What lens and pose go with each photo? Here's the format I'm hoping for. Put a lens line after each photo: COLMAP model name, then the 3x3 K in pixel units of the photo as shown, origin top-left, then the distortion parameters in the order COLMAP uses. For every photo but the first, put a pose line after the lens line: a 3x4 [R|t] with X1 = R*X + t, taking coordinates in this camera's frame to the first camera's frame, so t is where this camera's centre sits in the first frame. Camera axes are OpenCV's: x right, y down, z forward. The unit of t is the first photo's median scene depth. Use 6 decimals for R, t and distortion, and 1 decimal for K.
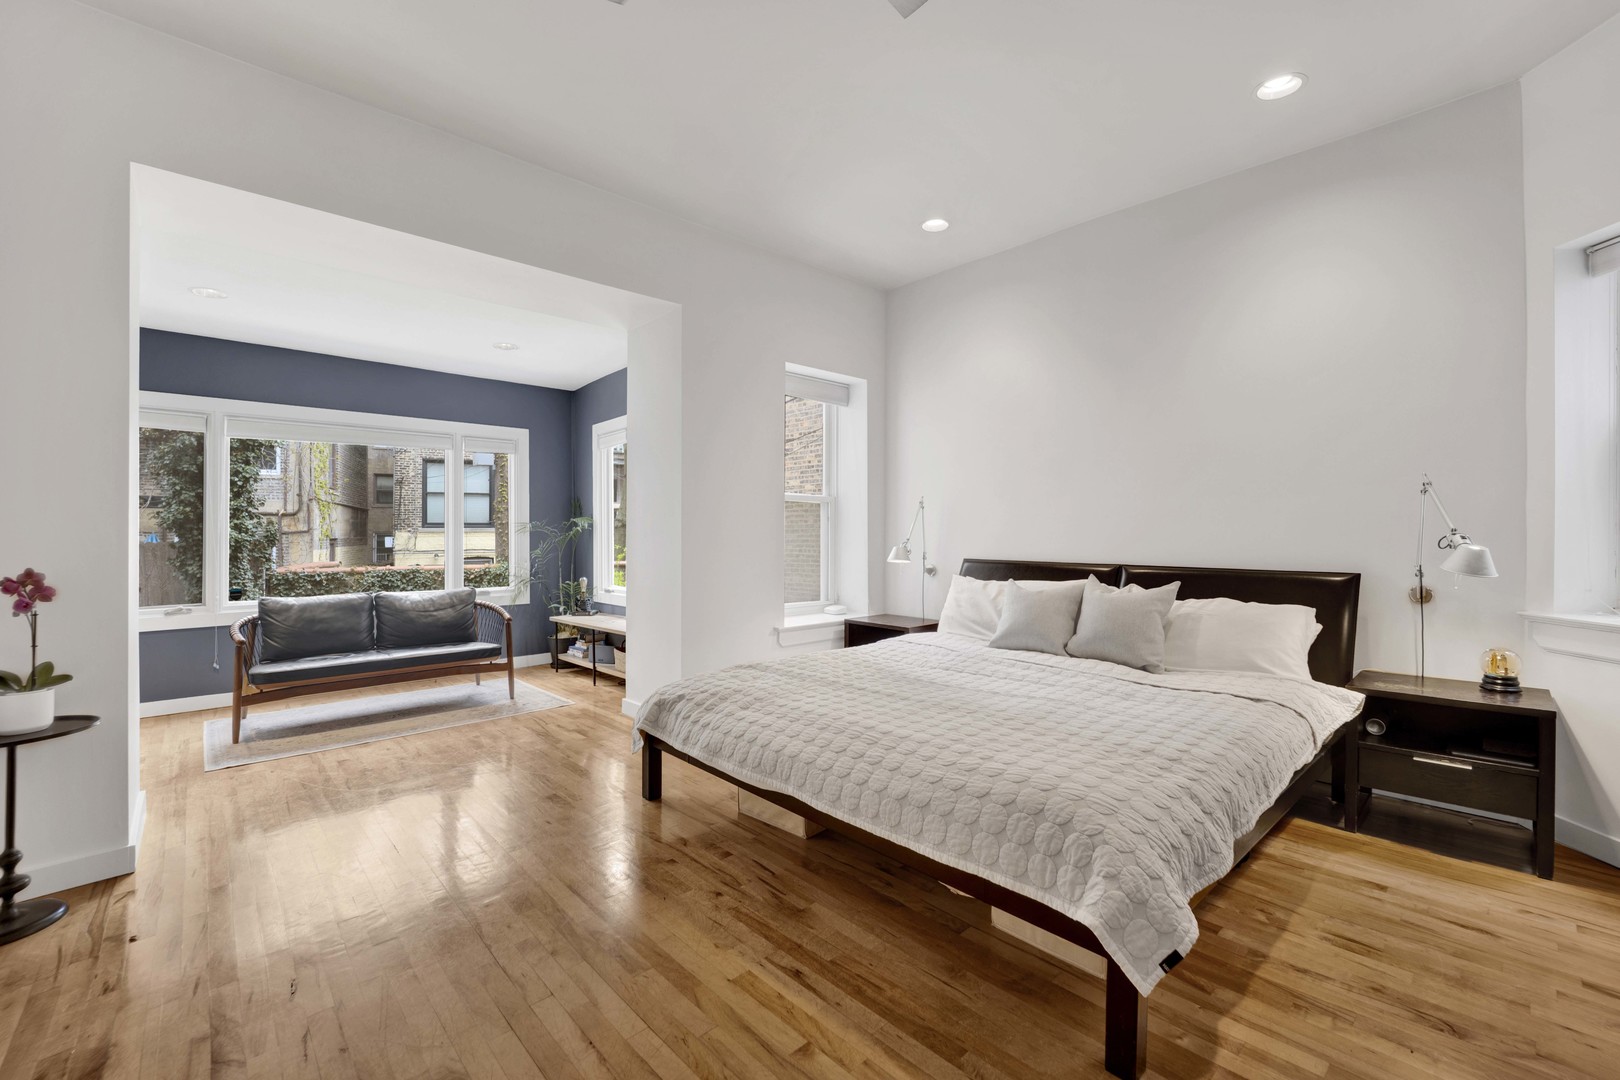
lens RADIAL K [[664.1, 0, 812.9], [0, 664.1, 533.6], [0, 0, 1]] dist [-0.046843, -0.000117]
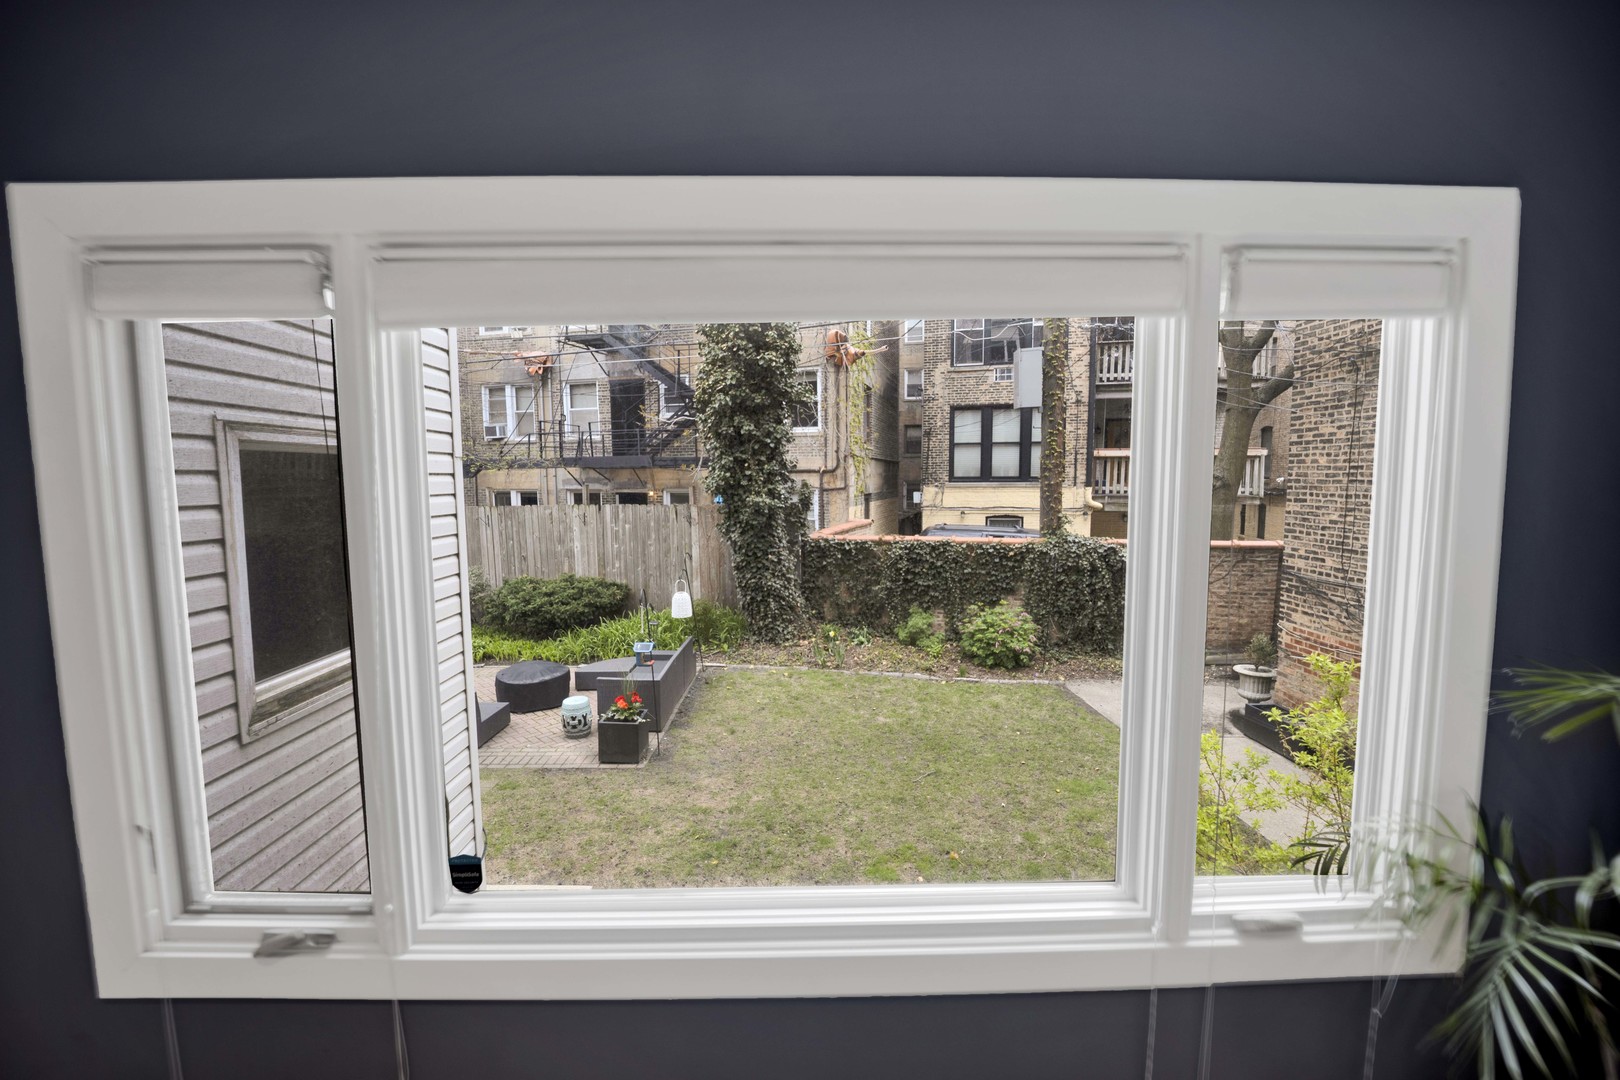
lens RADIAL K [[679.3, 0, 819.5], [0, 679.3, 535.8], [0, 0, 1]] dist [-0.000682, -0.000424]
pose [[0.752596, 0.051159, -0.656493, -0.125830], [0.005680, 0.996436, 0.084161, -0.018694], [0.658458, -0.067068, 0.749623, 0.190835]]
